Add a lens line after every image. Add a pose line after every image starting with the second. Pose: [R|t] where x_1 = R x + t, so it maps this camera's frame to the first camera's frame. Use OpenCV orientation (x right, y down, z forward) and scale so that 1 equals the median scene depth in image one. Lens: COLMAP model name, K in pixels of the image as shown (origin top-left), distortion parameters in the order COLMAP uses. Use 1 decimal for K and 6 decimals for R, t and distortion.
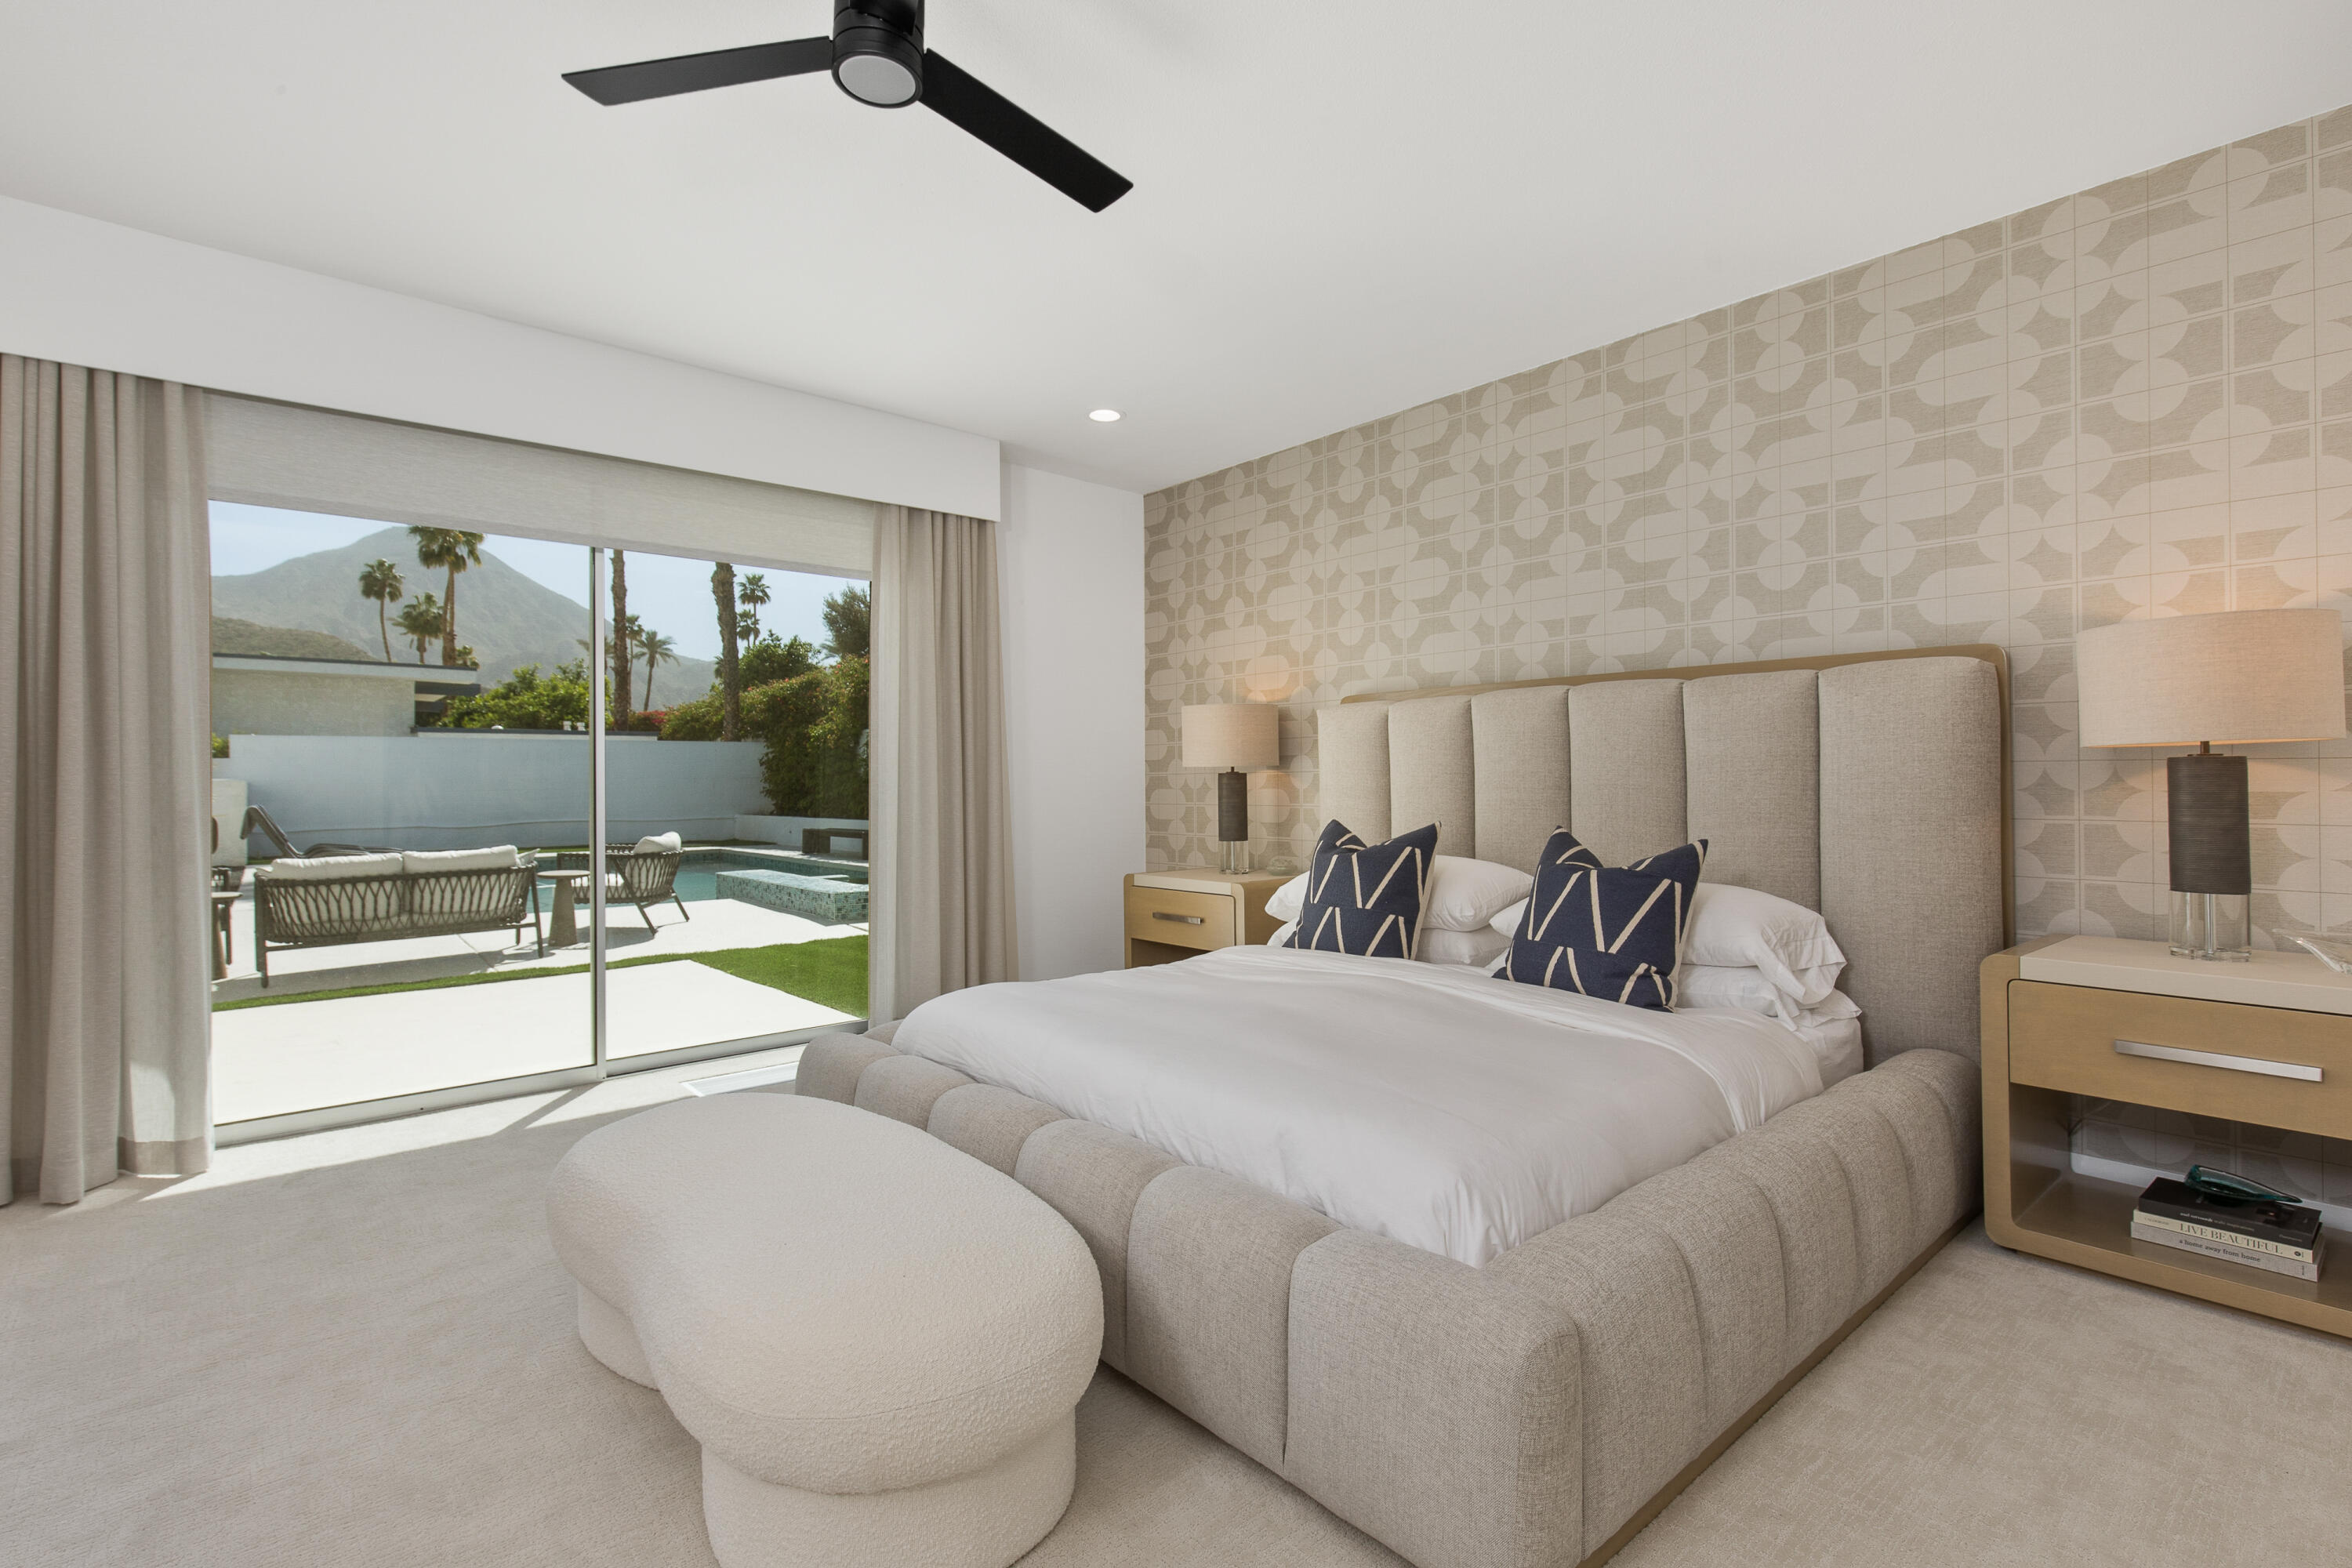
lens RADIAL K [[1078.5, 0, 1165.6], [0, 1078.5, 764.1], [0, 0, 1]] dist [-0.005283, -0.000260]
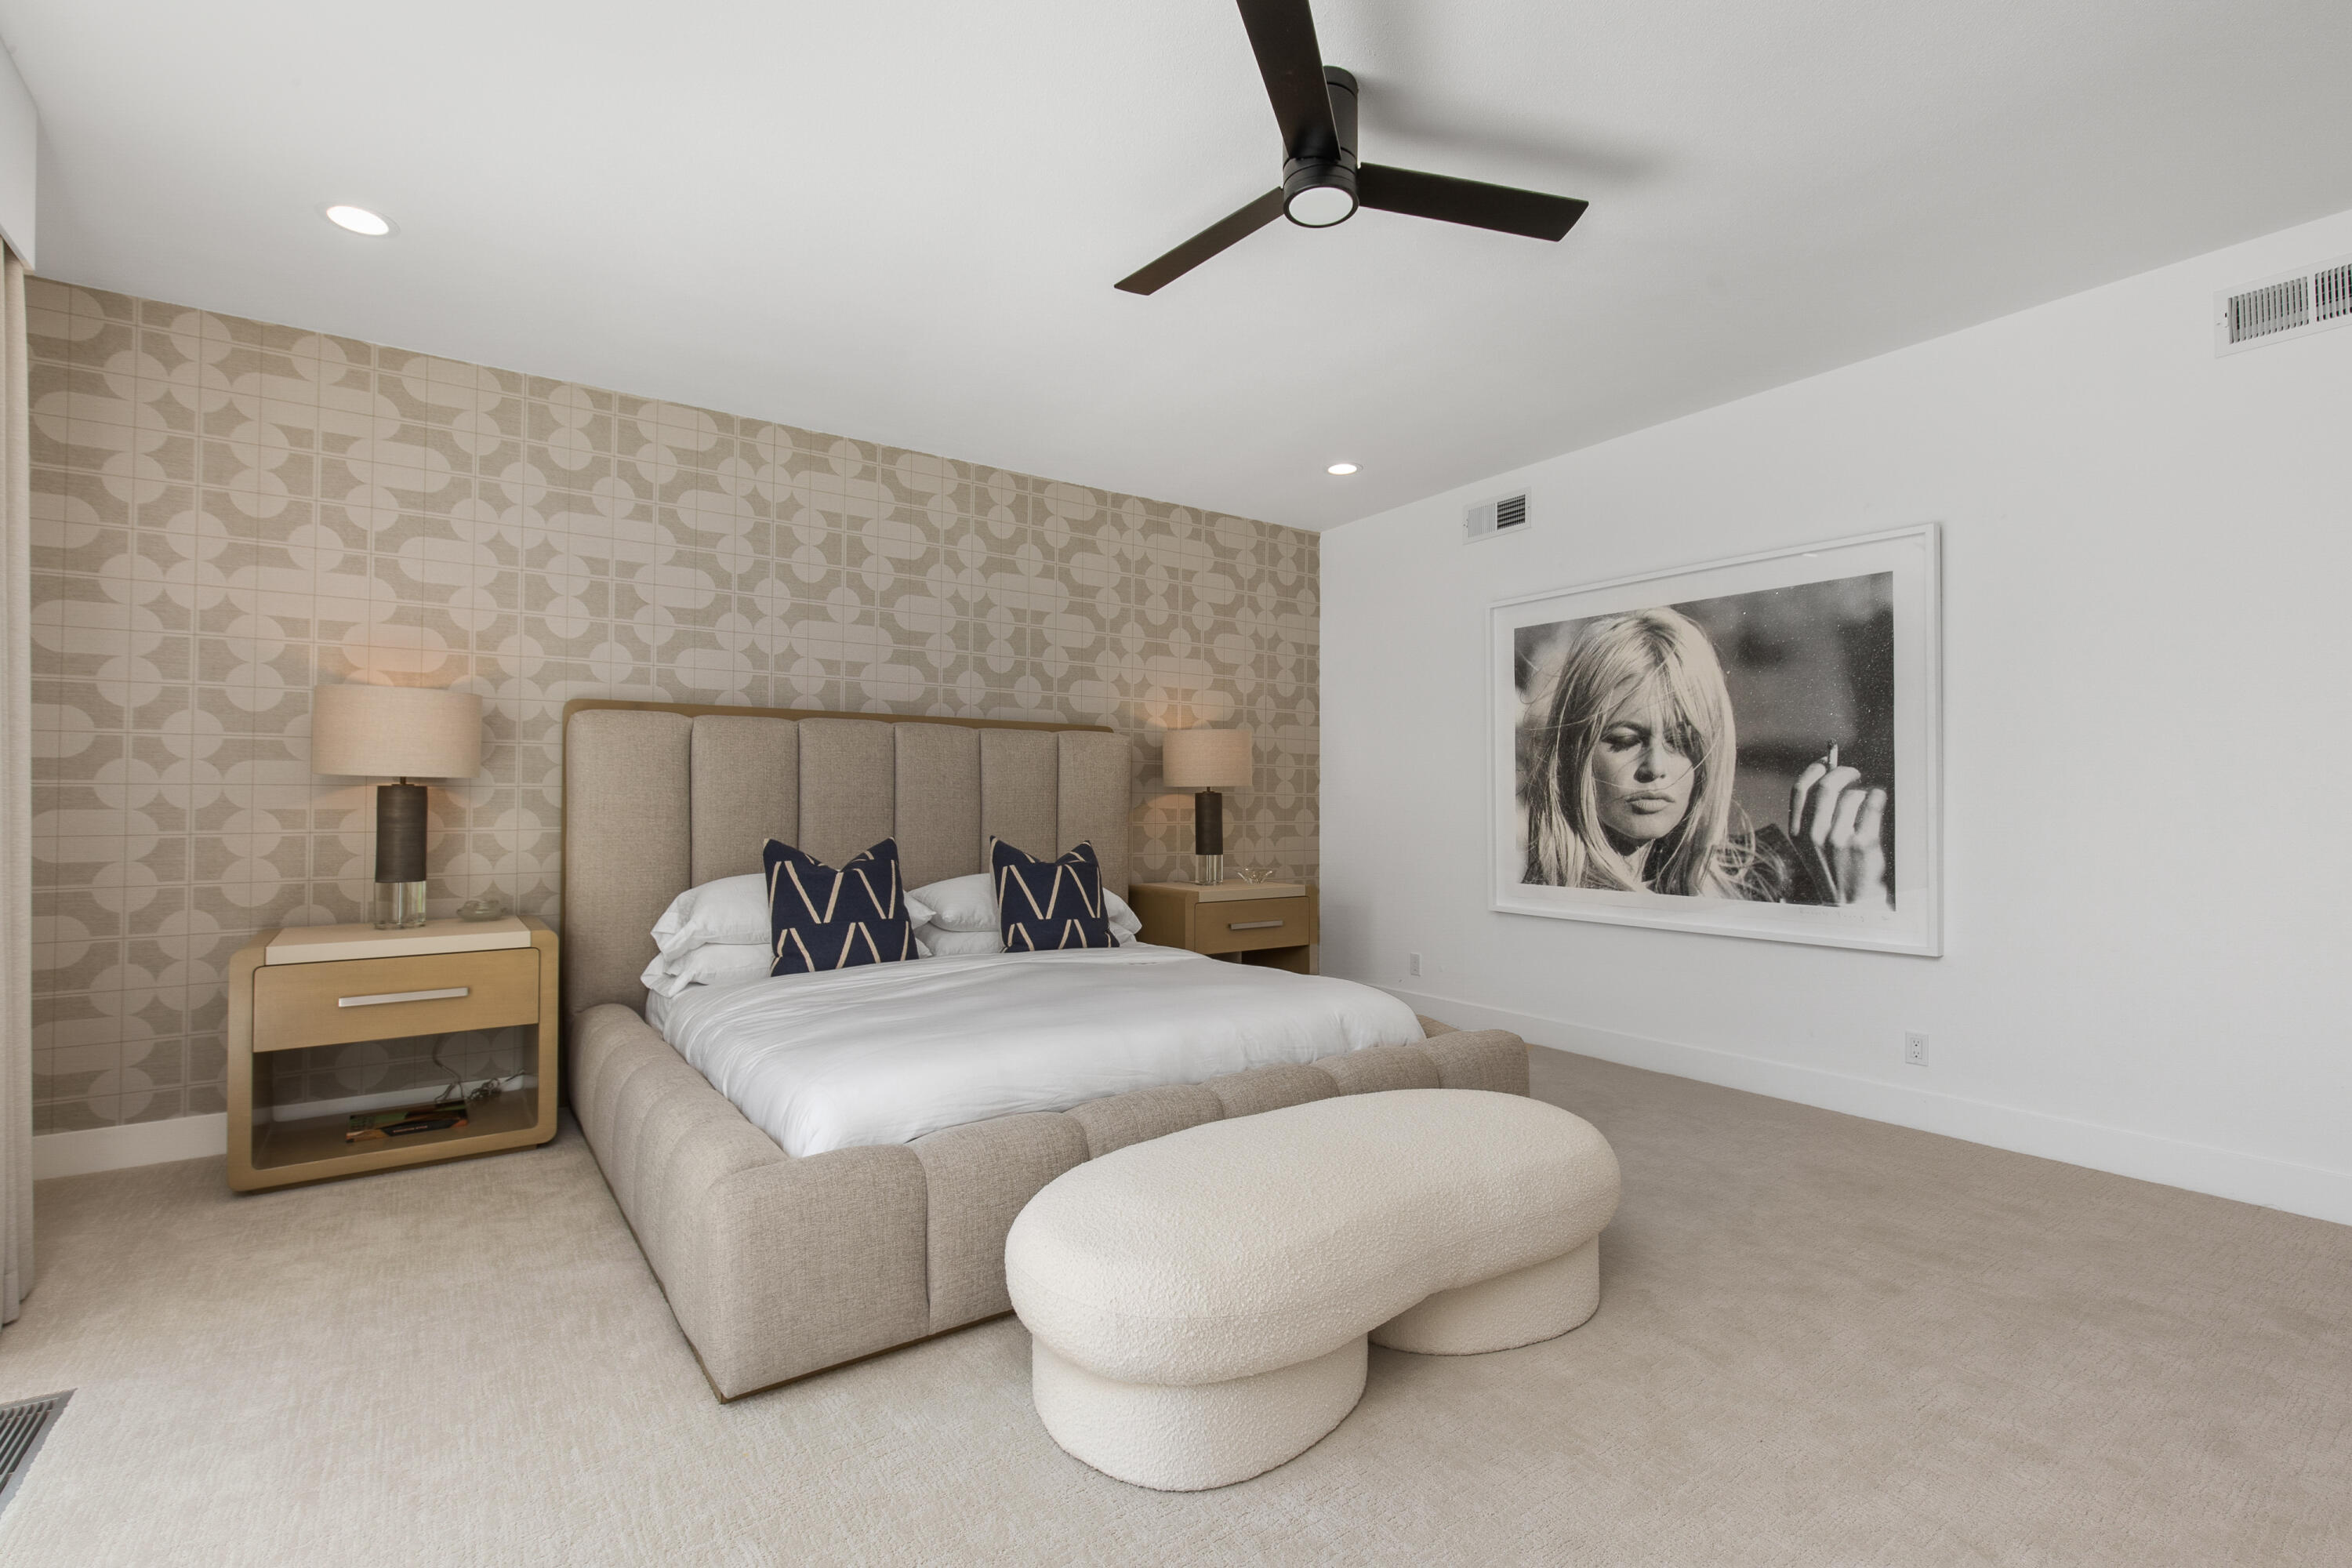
lens RADIAL K [[1078.5, 0, 1167.5], [0, 1078.5, 787.1], [0, 0, 1]] dist [-0.005283, -0.000260]
pose [[0.089110, 0.013359, 0.995932, -0.783934], [-0.025778, 0.999606, -0.011102, 0.005187], [-0.995688, -0.024684, 0.089420, 0.561302]]
